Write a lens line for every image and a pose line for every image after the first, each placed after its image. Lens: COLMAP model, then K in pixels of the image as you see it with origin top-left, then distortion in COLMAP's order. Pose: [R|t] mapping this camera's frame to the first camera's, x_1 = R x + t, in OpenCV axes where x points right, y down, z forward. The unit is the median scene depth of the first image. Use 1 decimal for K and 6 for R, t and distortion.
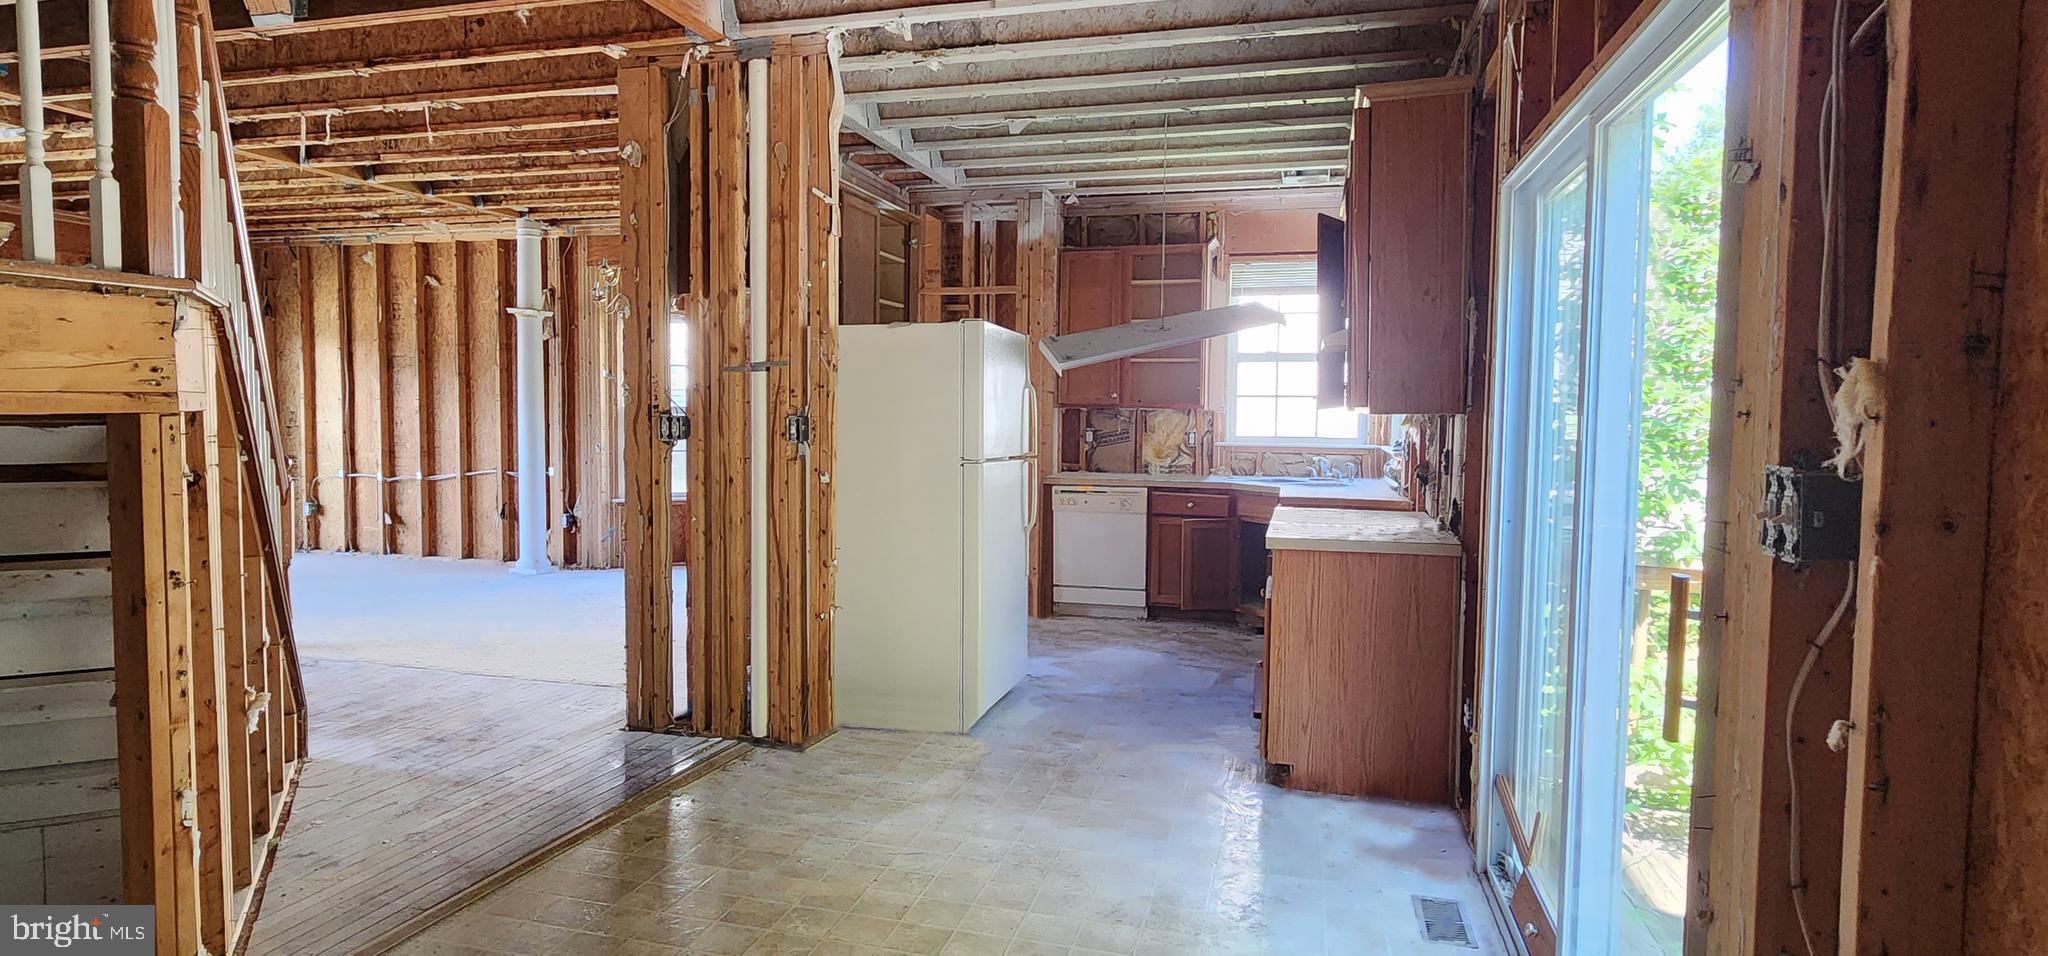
lens RADIAL K [[1113.0, 0, 982.2], [0, 1113.0, 475.0], [0, 0, 1]] dist [-0.000122, 0.001128]
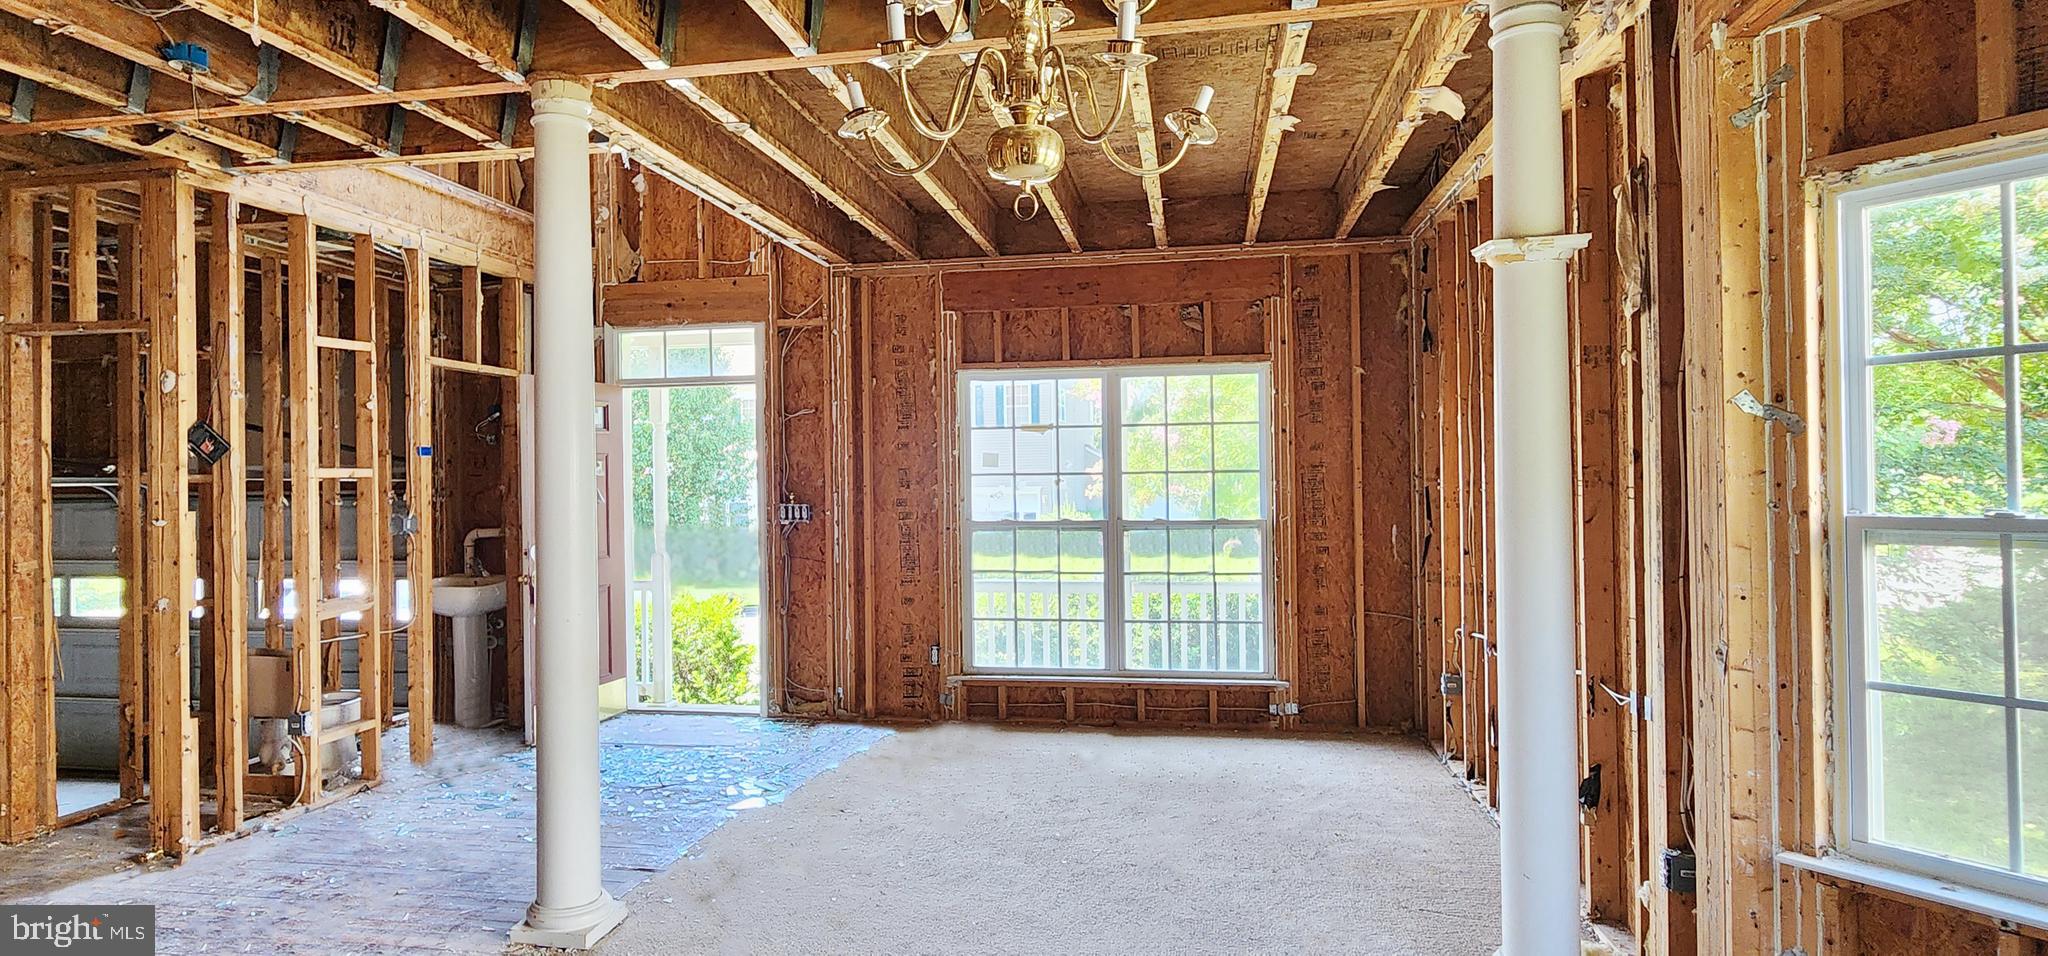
lens RADIAL K [[1113.0, 0, 982.2], [0, 1113.0, 475.0], [0, 0, 1]] dist [-0.000122, 0.001128]
pose [[0.090801, -0.017525, -0.995715, -0.081883], [-0.048535, 0.998579, -0.022002, -0.066287], [0.994686, 0.050325, 0.089821, 0.915187]]
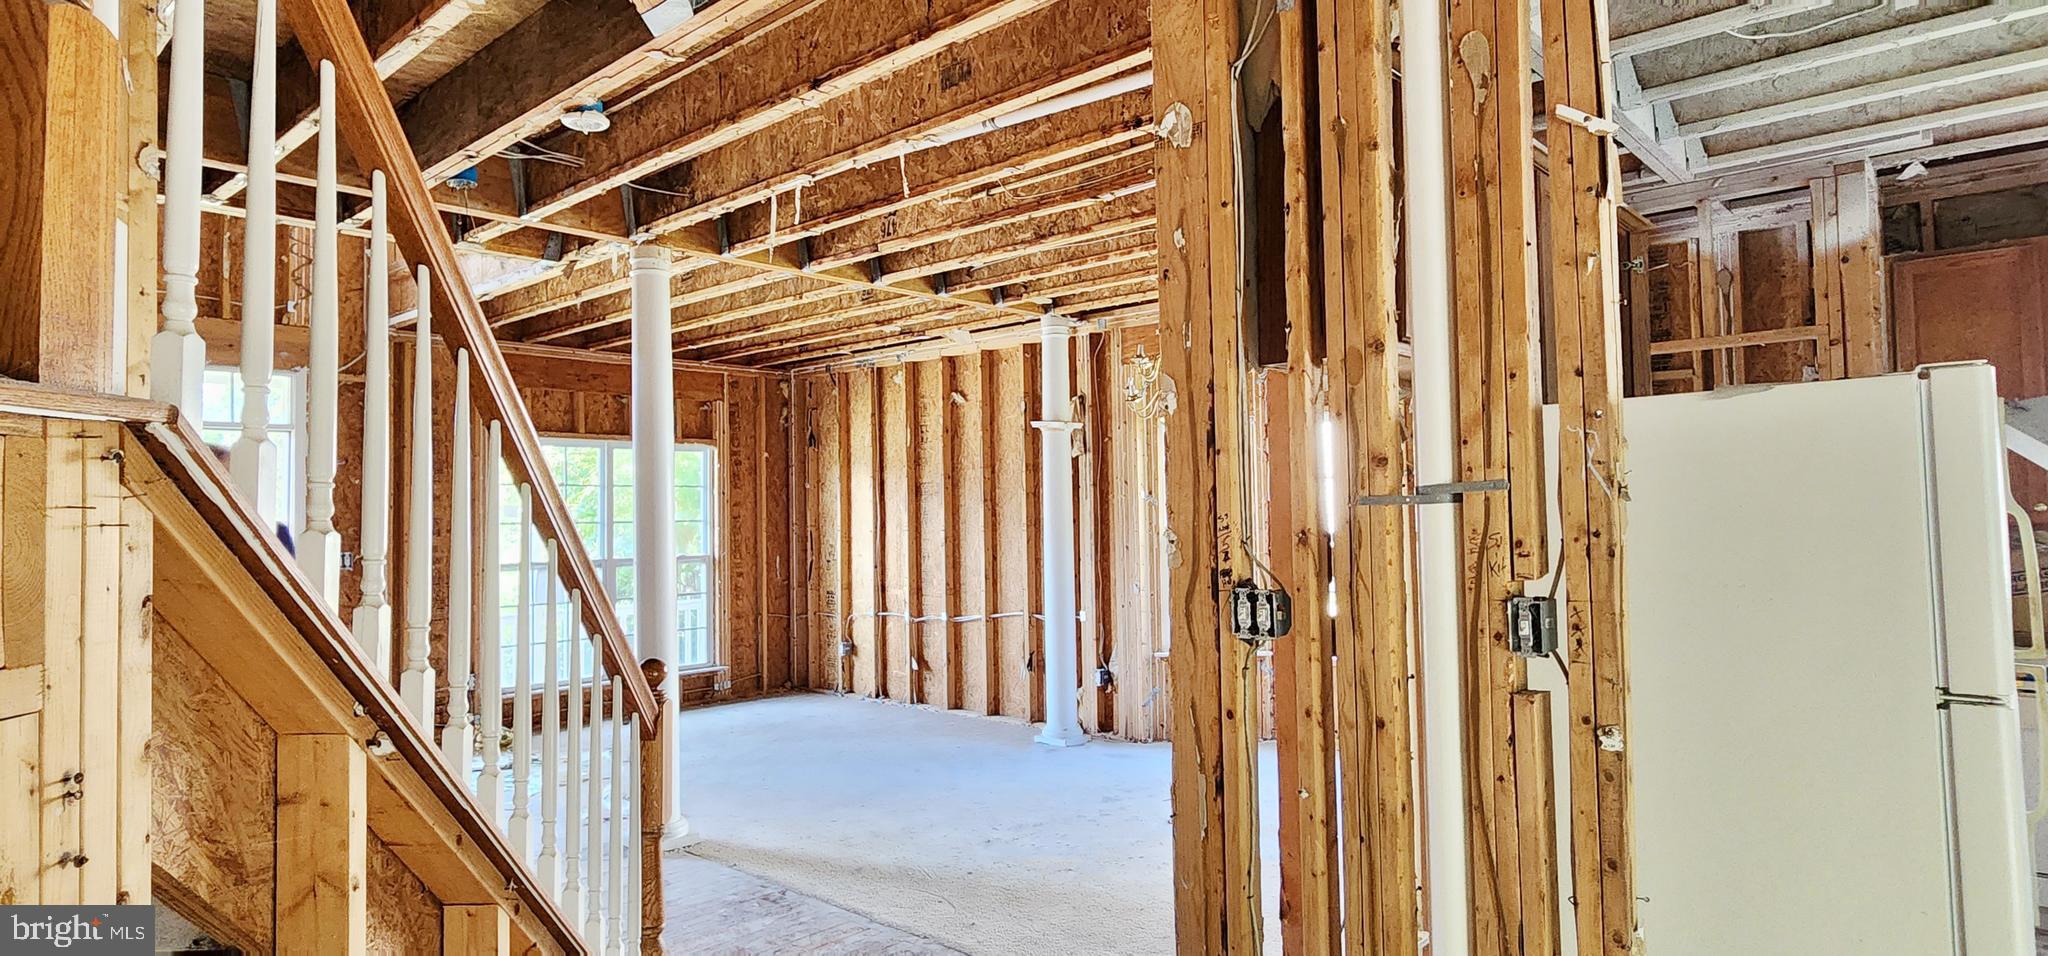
lens RADIAL K [[1113.0, 0, 982.2], [0, 1113.0, 475.0], [0, 0, 1]] dist [-0.000122, 0.001128]
pose [[0.889148, -0.041815, -0.455706, -0.088618], [-0.002018, 0.995448, -0.095280, -0.033559], [0.457616, 0.085638, 0.885016, 0.273729]]
